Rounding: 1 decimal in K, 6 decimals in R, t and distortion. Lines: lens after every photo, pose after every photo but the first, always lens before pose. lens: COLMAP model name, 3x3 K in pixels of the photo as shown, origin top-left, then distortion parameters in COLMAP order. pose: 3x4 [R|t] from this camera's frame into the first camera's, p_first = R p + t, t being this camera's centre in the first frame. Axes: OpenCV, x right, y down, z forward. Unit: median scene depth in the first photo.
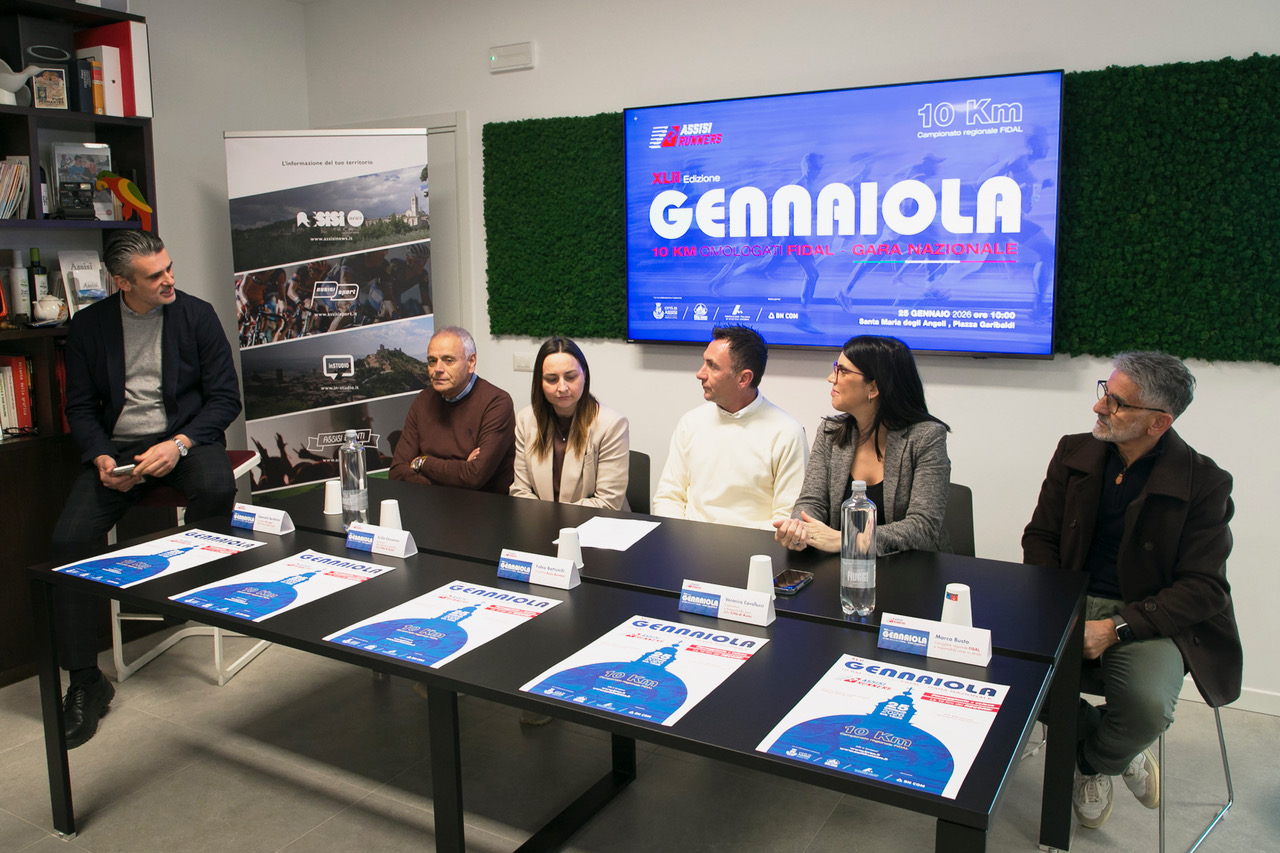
lens RADIAL K [[1012.4, 0, 621.1], [0, 1012.4, 394.7], [0, 0, 1]] dist [-0.064802, 0.046634]
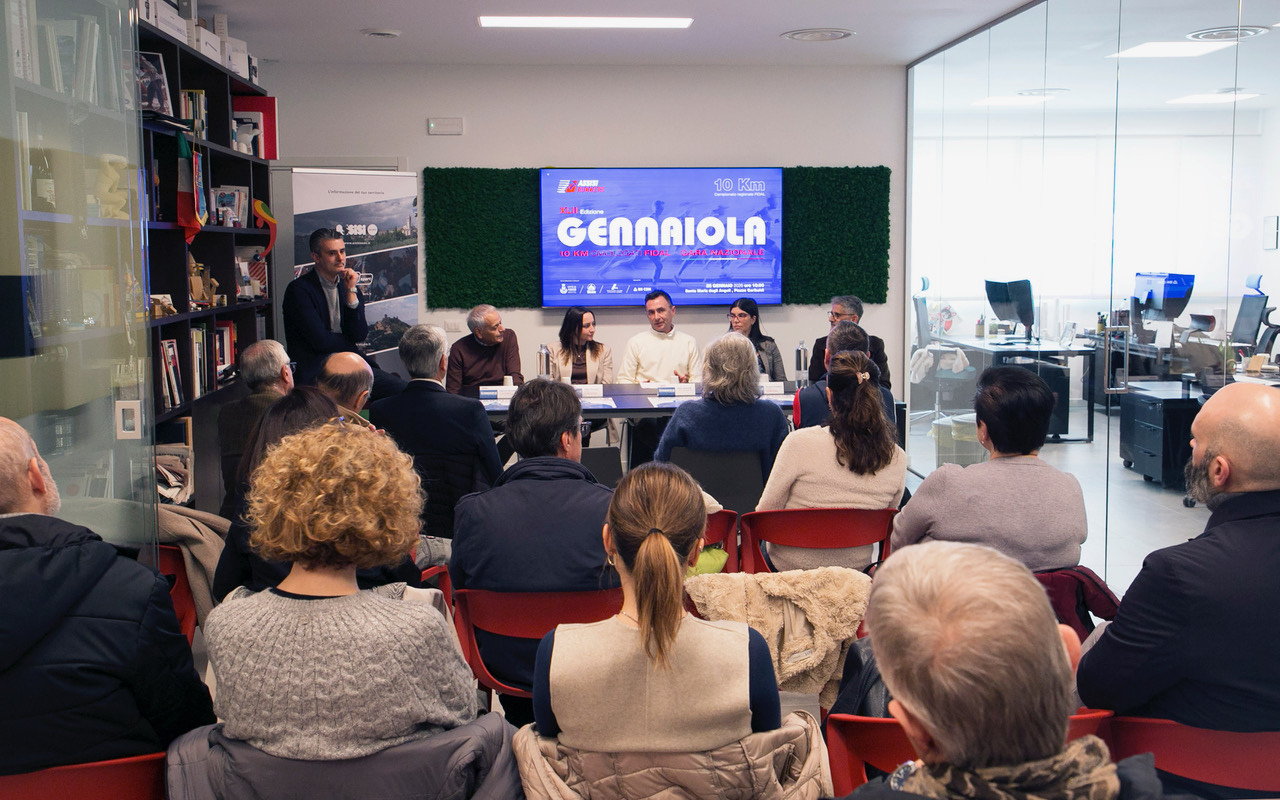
lens RADIAL K [[1324.2, 0, 640.0], [0, 1324.2, 400.0], [0, 0, 1]] dist [0.042765, -0.000956]
pose [[0.824208, -0.057990, 0.563311, -1.200990], [0.075052, 0.997154, -0.007160, 0.137477], [-0.561292, 0.048179, 0.826214, -0.955205]]
